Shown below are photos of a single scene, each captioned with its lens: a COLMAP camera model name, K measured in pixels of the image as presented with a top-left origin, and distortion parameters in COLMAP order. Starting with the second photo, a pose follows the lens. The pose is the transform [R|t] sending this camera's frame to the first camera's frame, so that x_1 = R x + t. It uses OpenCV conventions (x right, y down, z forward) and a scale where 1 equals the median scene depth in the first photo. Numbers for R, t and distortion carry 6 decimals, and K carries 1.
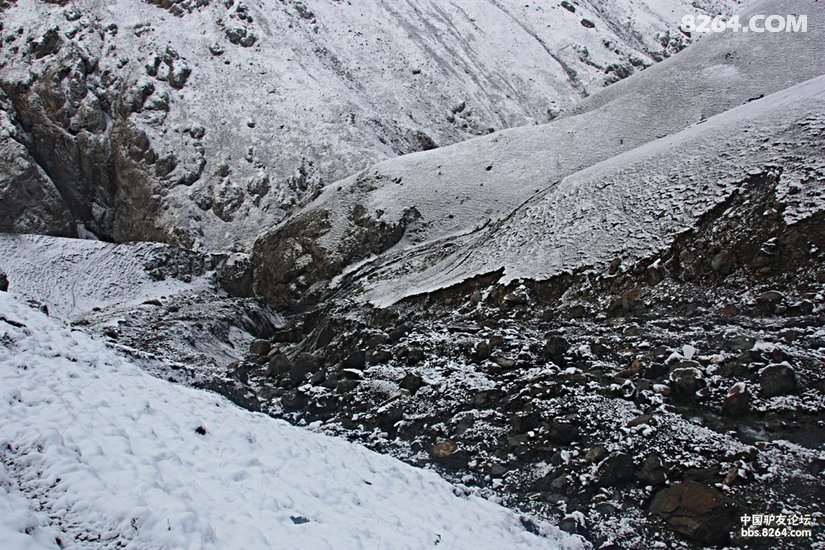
lens RADIAL K [[695.3, 0, 410.0], [0, 695.3, 291.5], [0, 0, 1]] dist [-0.162533, 0.151235]
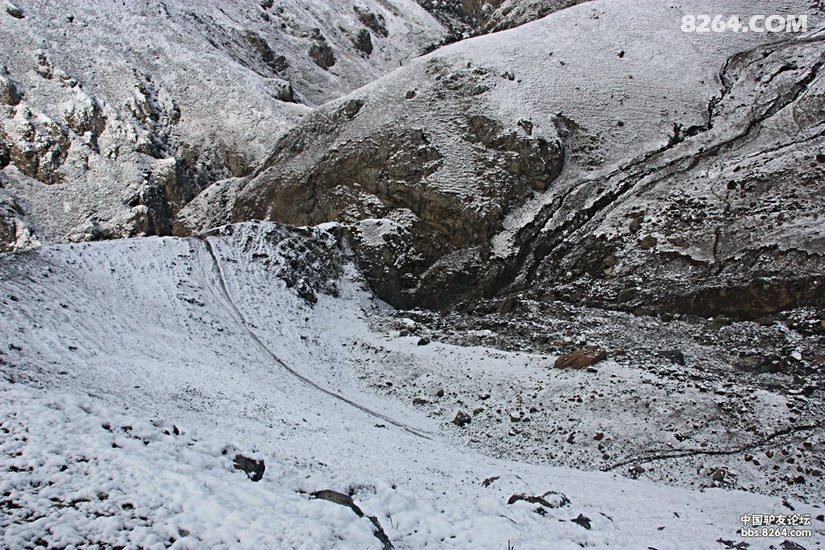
lens RADIAL K [[695.3, 0, 410.0], [0, 695.3, 291.5], [0, 0, 1]] dist [-0.162533, 0.151235]
pose [[0.805179, -0.203784, 0.556919, -0.325395], [0.150853, 0.978595, 0.139981, -0.044784], [-0.573524, -0.028697, 0.818686, 0.352928]]
